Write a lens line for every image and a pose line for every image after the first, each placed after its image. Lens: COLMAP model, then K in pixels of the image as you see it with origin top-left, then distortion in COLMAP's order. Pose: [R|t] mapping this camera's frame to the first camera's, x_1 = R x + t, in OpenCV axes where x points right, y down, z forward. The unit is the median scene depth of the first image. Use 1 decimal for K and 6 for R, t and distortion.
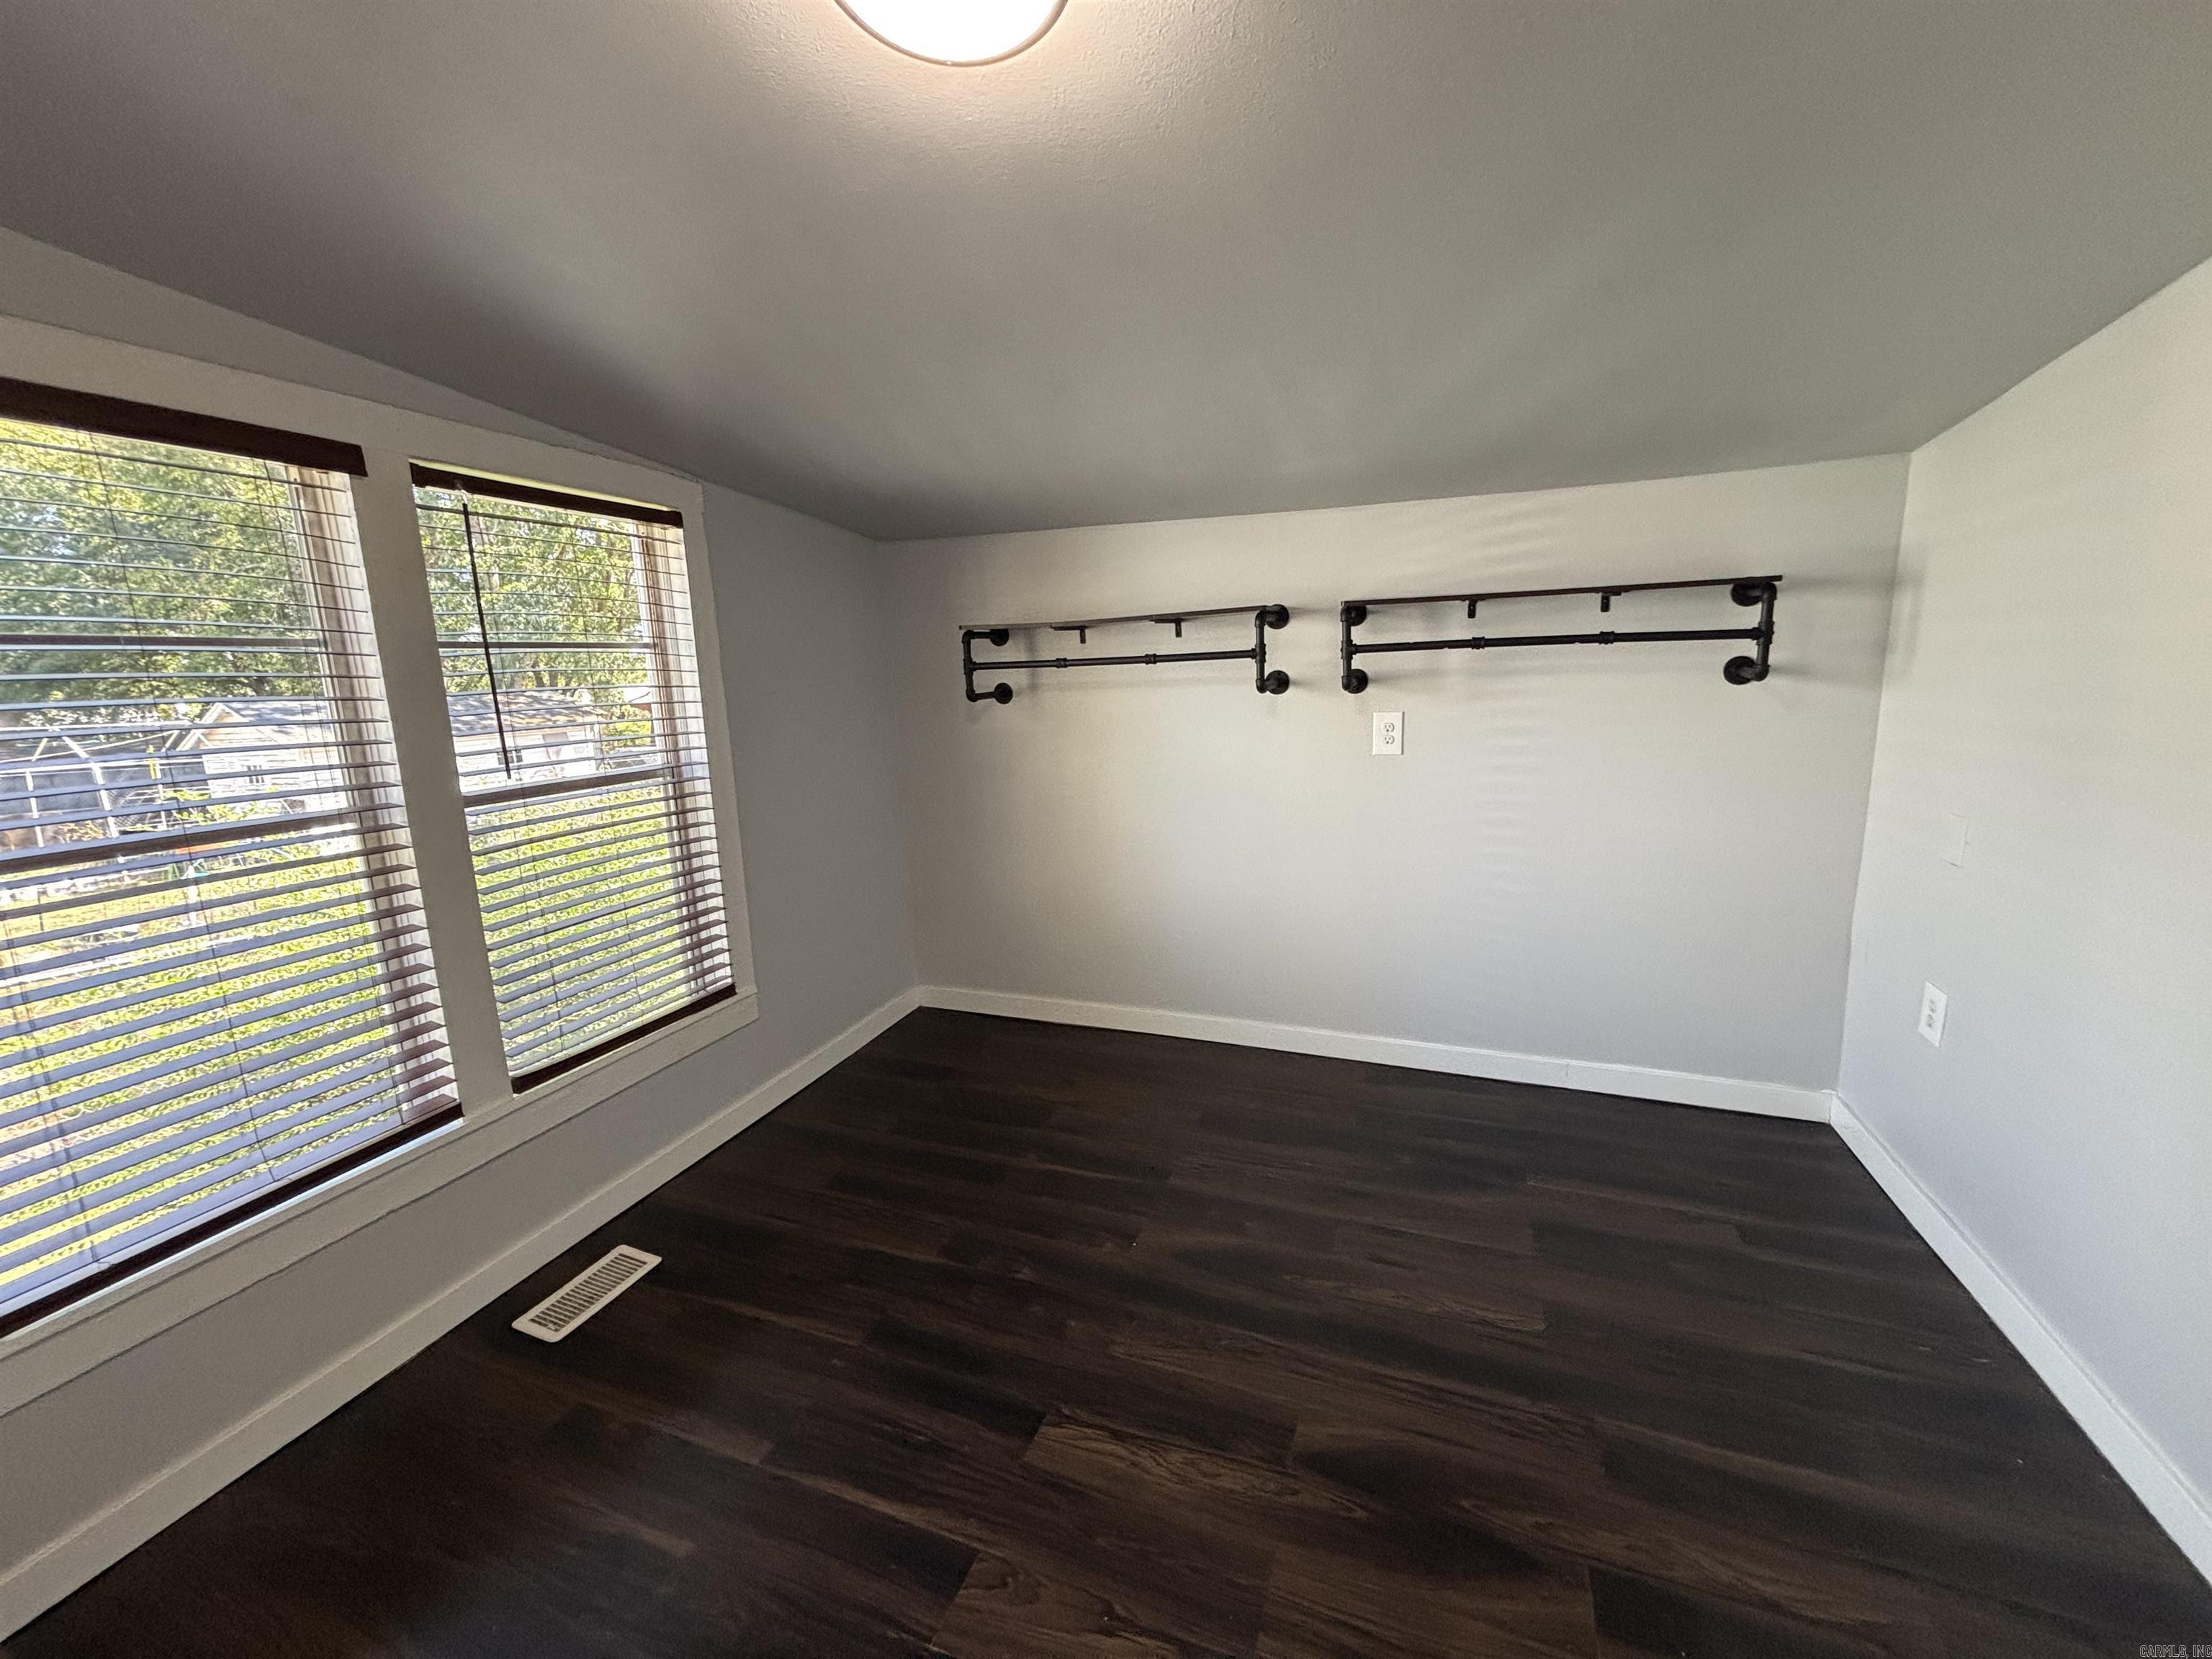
lens RADIAL K [[894.6, 0, 1119.8], [0, 894.6, 823.5], [0, 0, 1]] dist [-0.000738, -0.000098]
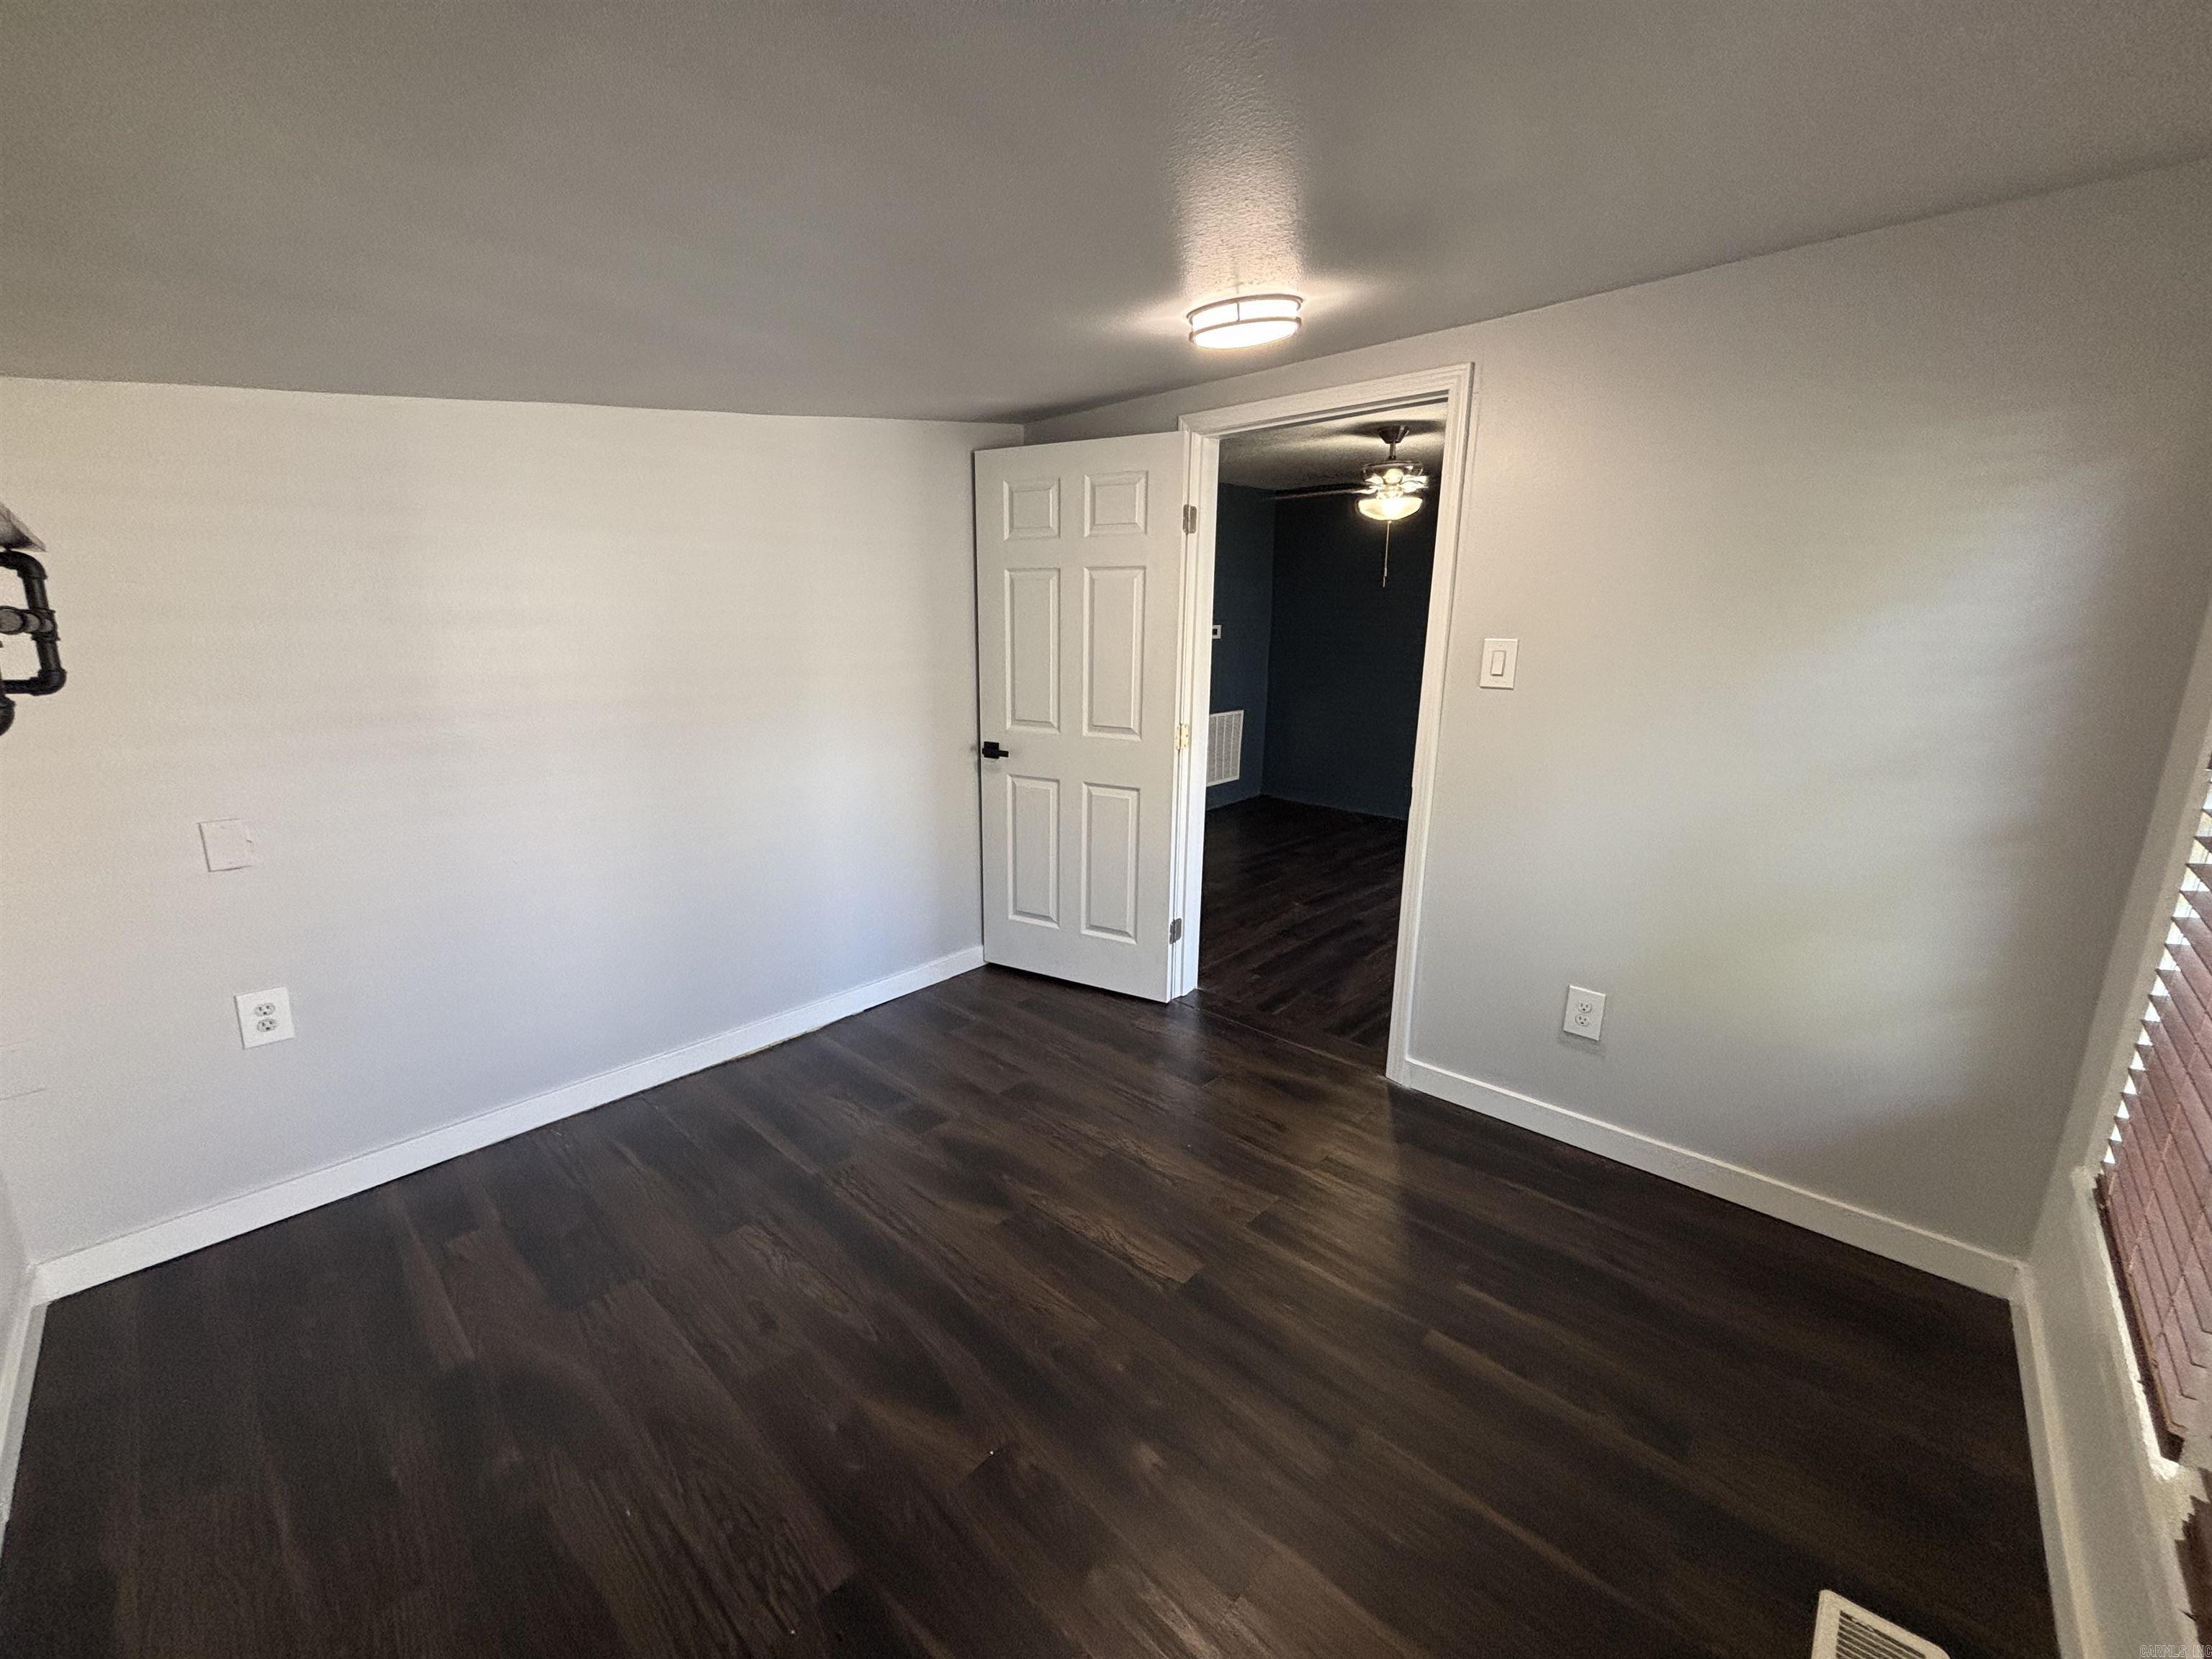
lens RADIAL K [[894.6, 0, 1119.8], [0, 894.6, 823.5], [0, 0, 1]] dist [-0.000738, -0.000098]
pose [[-0.928947, -0.036360, 0.368423, -0.374697], [0.104564, 0.928878, 0.355320, -0.272392], [-0.355140, 0.368597, -0.859076, 1.617923]]
